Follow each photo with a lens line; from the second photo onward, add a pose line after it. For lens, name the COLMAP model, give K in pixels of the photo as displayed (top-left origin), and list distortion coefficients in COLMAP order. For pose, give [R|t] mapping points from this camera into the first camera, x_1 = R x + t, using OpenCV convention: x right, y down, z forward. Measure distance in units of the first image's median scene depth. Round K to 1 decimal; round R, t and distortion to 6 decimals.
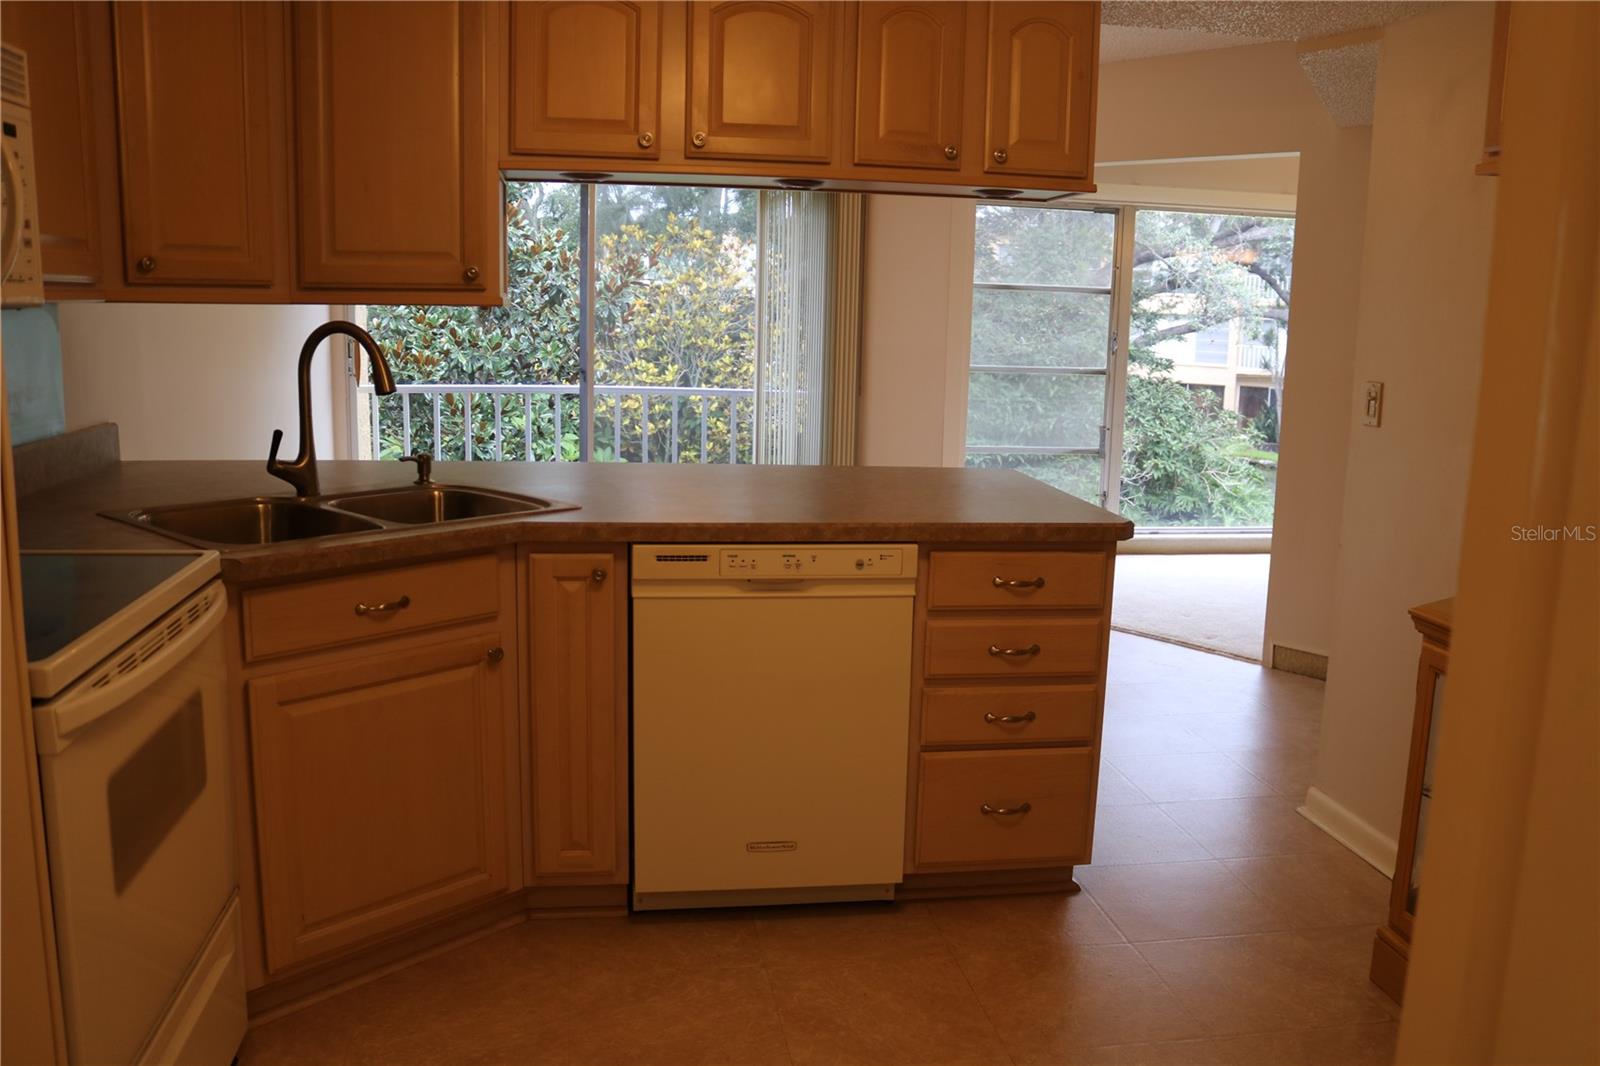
lens RADIAL K [[1344.4, 0, 804.8], [0, 1344.4, 547.1], [0, 0, 1]] dist [-0.150793, 0.129652]
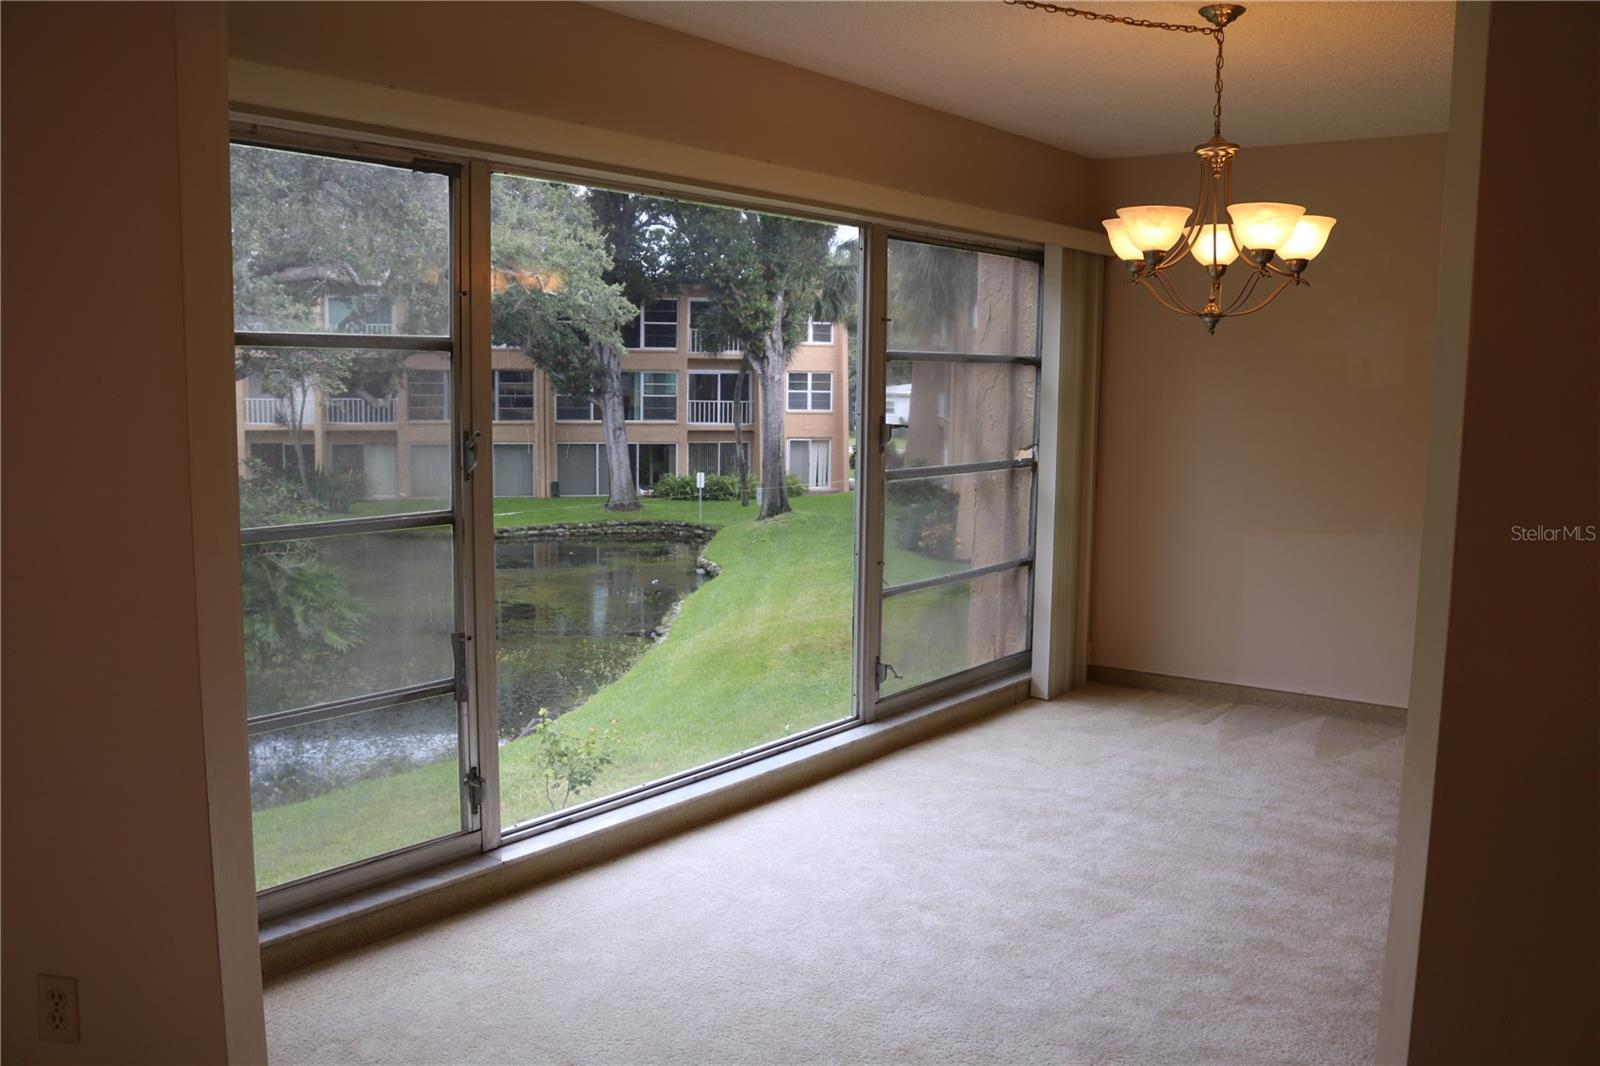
lens RADIAL K [[1344.4, 0, 804.8], [0, 1344.4, 547.1], [0, 0, 1]] dist [-0.150793, 0.129652]
pose [[0.737257, -0.103325, 0.667665, 0.004970], [0.126089, 0.991916, 0.014273, -0.118336], [-0.663742, 0.073662, 0.744325, 0.605049]]
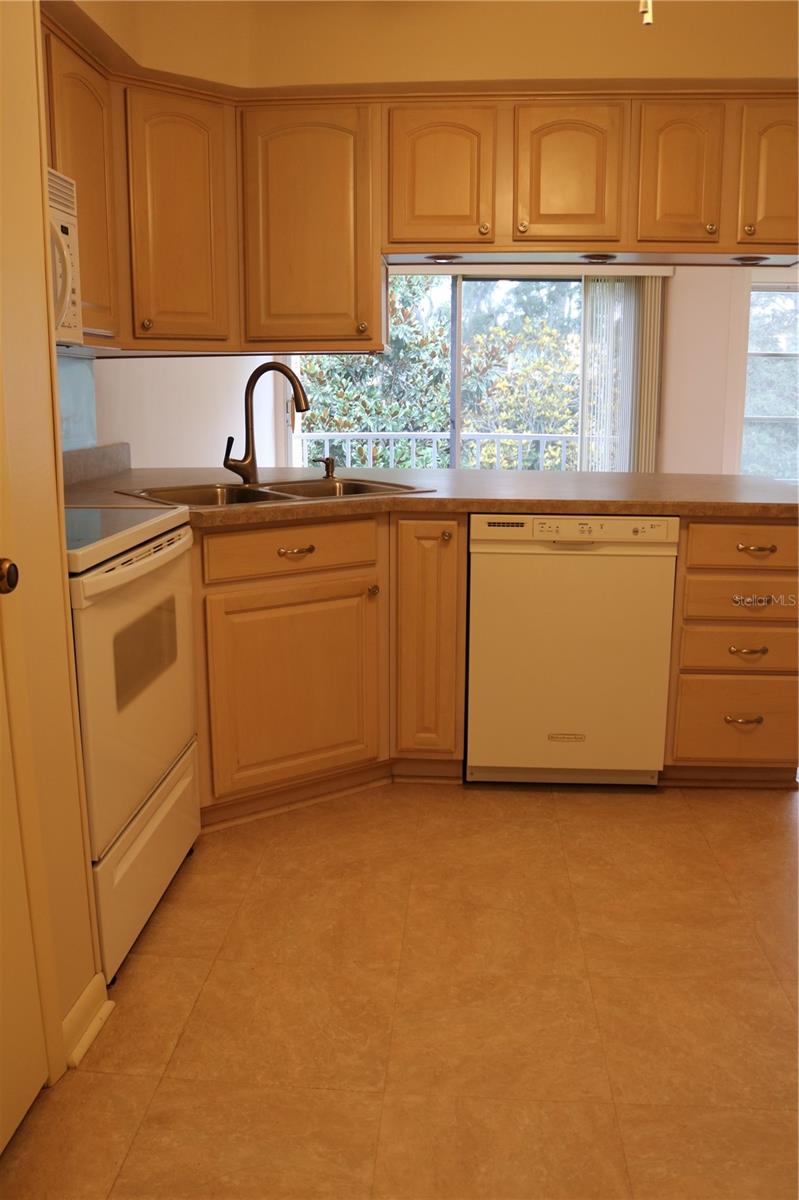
lens RADIAL K [[1008.3, 0, 381.3], [0, 1008.3, 599.3], [0, 0, 1]] dist [-0.150793, 0.129652]
pose [[0.970382, 0.024480, -0.240331, 0.034477], [-0.018557, 0.999466, 0.026877, 0.057335], [0.240861, -0.021621, 0.970319, -0.046413]]
